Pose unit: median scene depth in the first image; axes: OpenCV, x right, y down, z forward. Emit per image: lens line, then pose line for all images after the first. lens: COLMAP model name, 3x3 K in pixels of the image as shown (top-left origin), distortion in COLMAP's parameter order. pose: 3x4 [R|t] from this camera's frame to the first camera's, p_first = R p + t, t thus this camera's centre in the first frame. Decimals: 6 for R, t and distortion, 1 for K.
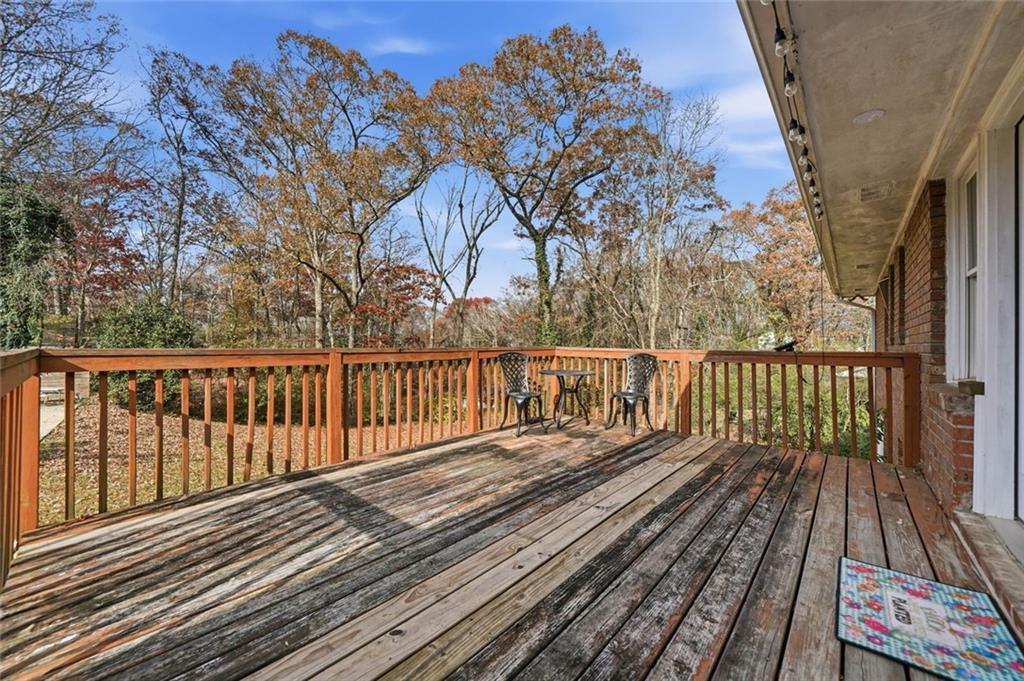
lens RADIAL K [[384.9, 0, 505.9], [0, 384.9, 340.6], [0, 0, 1]] dist [-0.000584, -0.000280]
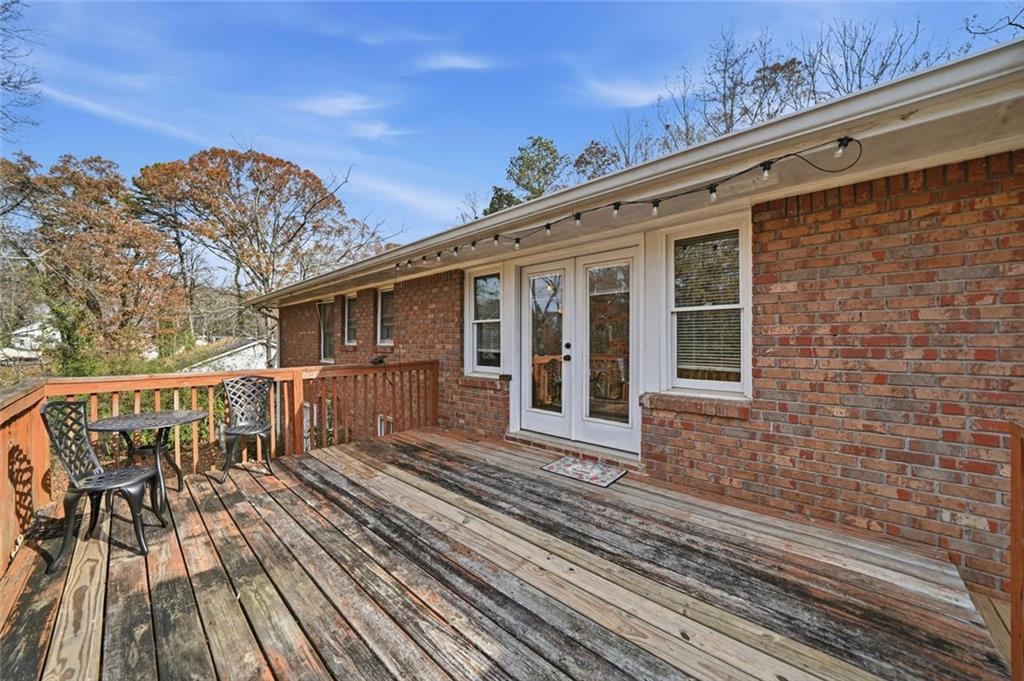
lens RADIAL K [[363.3, 0, 504.8], [0, 363.3, 341.3], [0, 0, 1]] dist [-0.006373, 0.000375]
pose [[0.025823, -0.010886, 0.999607, -0.464527], [-0.005451, 0.999924, 0.011031, -0.058488], [-0.999652, -0.005734, 0.025762, 0.502513]]
